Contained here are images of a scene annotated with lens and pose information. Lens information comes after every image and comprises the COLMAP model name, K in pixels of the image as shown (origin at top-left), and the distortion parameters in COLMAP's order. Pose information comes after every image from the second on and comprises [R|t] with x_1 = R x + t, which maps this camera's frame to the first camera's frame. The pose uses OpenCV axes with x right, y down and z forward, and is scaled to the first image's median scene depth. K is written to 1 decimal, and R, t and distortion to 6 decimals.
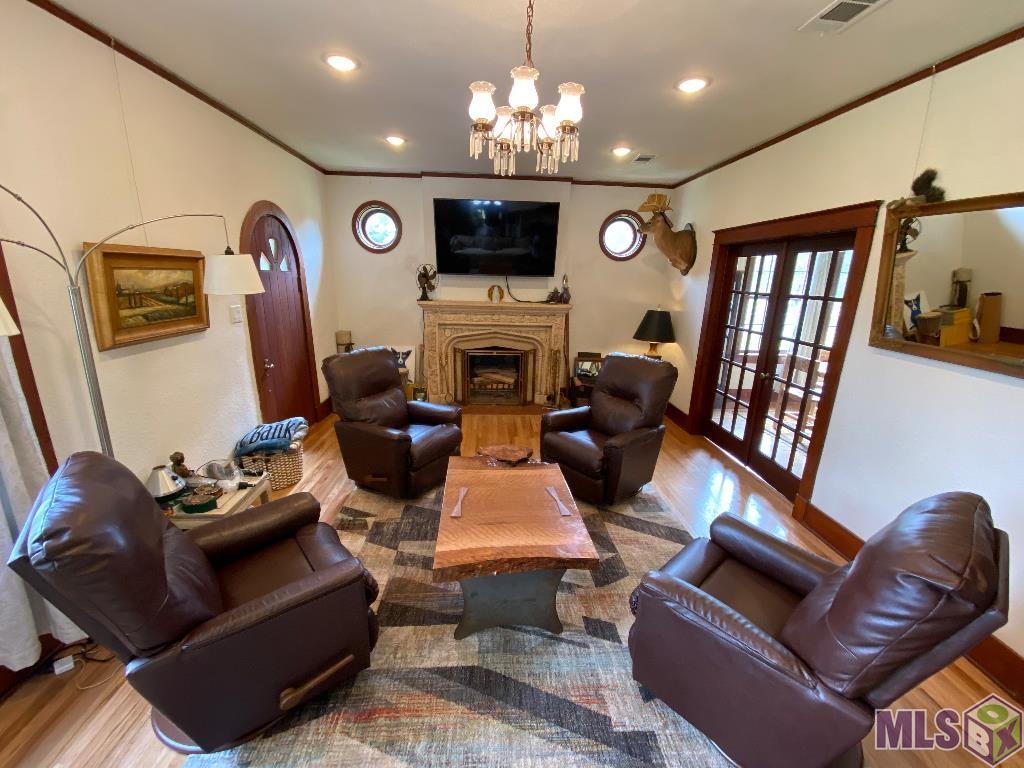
lens RADIAL K [[414.9, 0, 513.6], [0, 414.9, 382.7], [0, 0, 1]] dist [-0.000738, -0.000527]
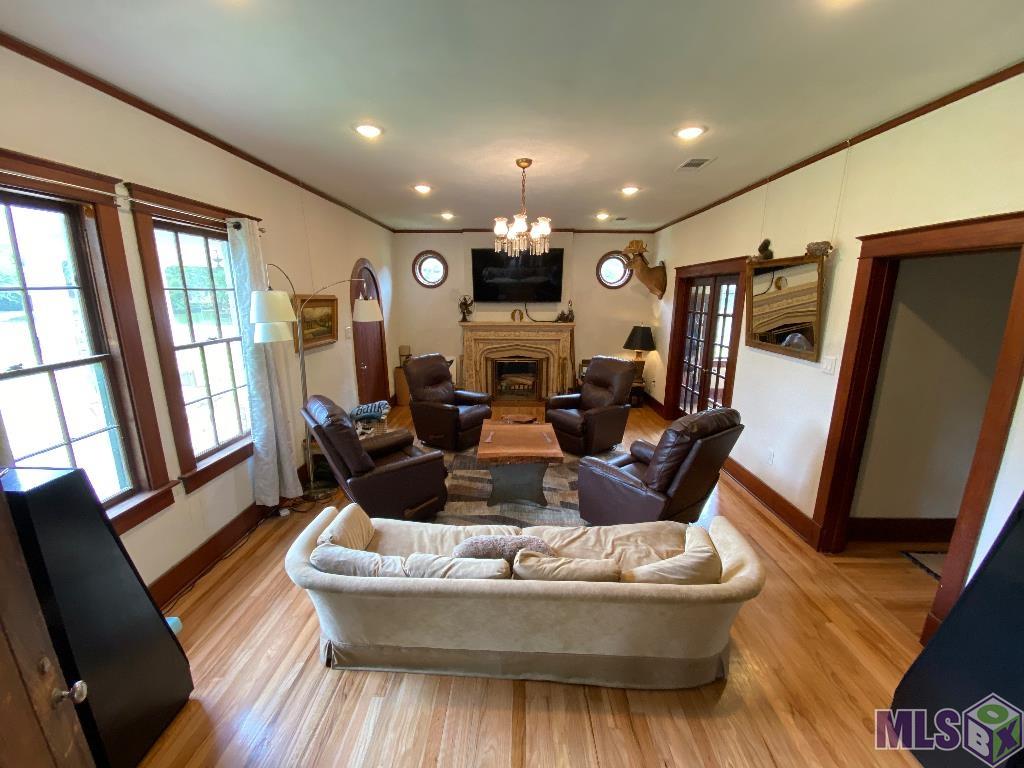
lens RADIAL K [[414.9, 0, 509.2], [0, 414.9, 386.9], [0, 0, 1]] dist [-0.000738, -0.000527]
pose [[0.996440, -0.005227, -0.084148, 0.049156], [0.002145, 0.999325, -0.036667, 0.071602], [0.084283, 0.036356, 0.995778, -0.371619]]
